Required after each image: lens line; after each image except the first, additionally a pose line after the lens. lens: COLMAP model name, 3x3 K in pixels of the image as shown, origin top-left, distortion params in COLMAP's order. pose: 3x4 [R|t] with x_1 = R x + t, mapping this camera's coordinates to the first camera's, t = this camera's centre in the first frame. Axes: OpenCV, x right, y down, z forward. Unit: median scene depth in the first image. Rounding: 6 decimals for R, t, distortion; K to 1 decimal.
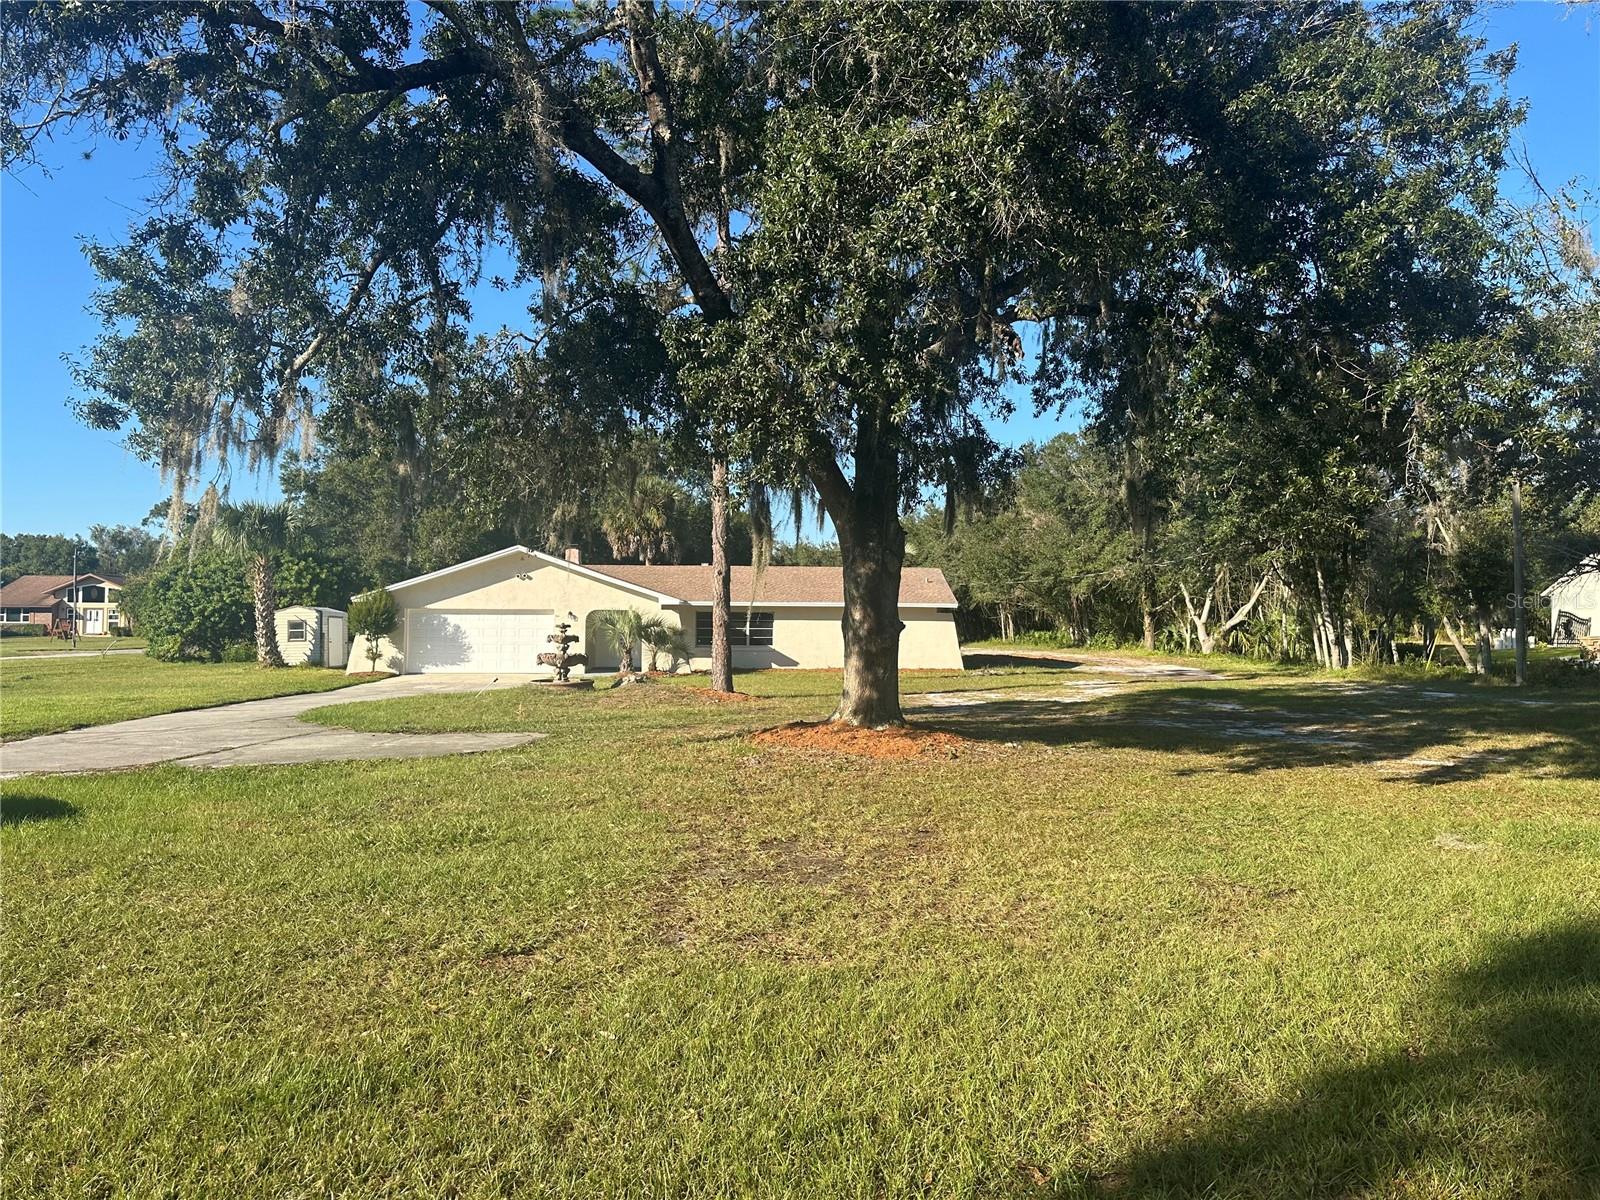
lens RADIAL K [[1135.1, 0, 802.5], [0, 1135.1, 600.8], [0, 0, 1]] dist [0.022292, -0.007180]
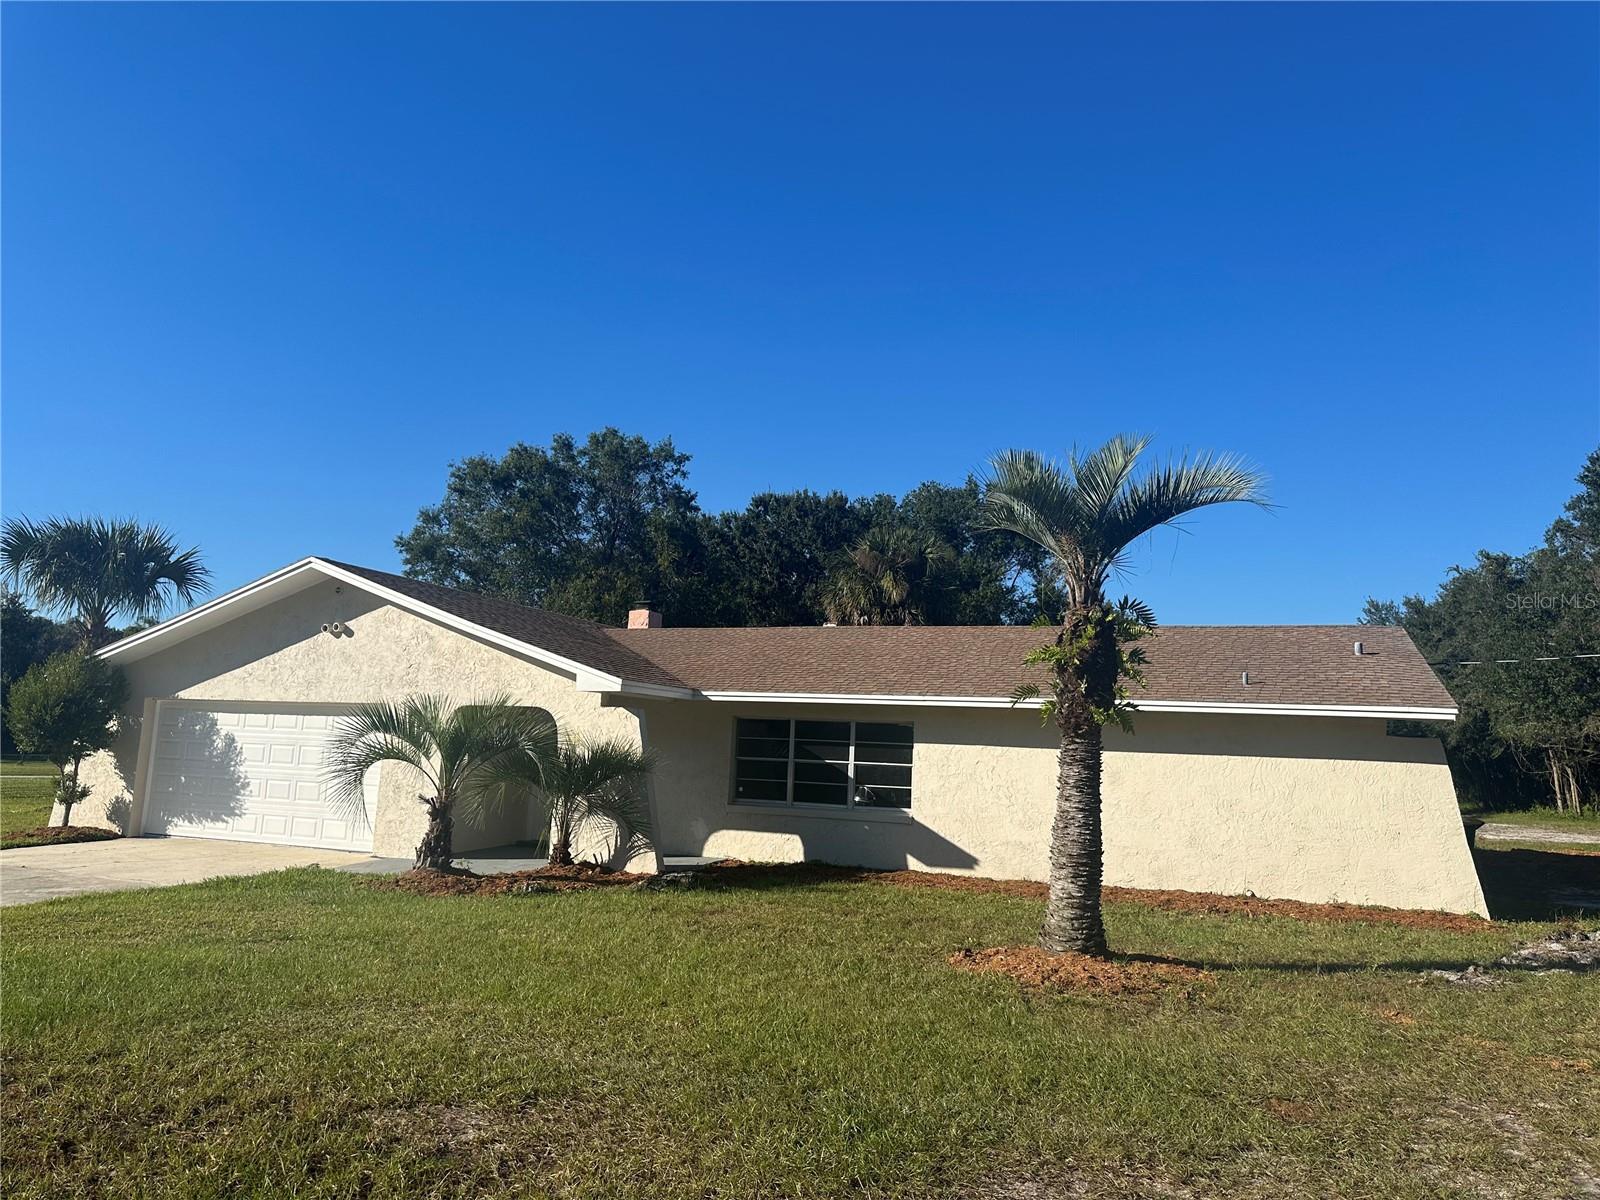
lens RADIAL K [[1135.1, 0, 791.2], [0, 1135.1, 597.3], [0, 0, 1]] dist [0.022292, -0.007180]
pose [[0.921847, -0.024243, -0.386795, 0.088459], [-0.025476, 0.992093, -0.122896, 0.016208], [0.386716, 0.123145, 0.913940, 0.621214]]
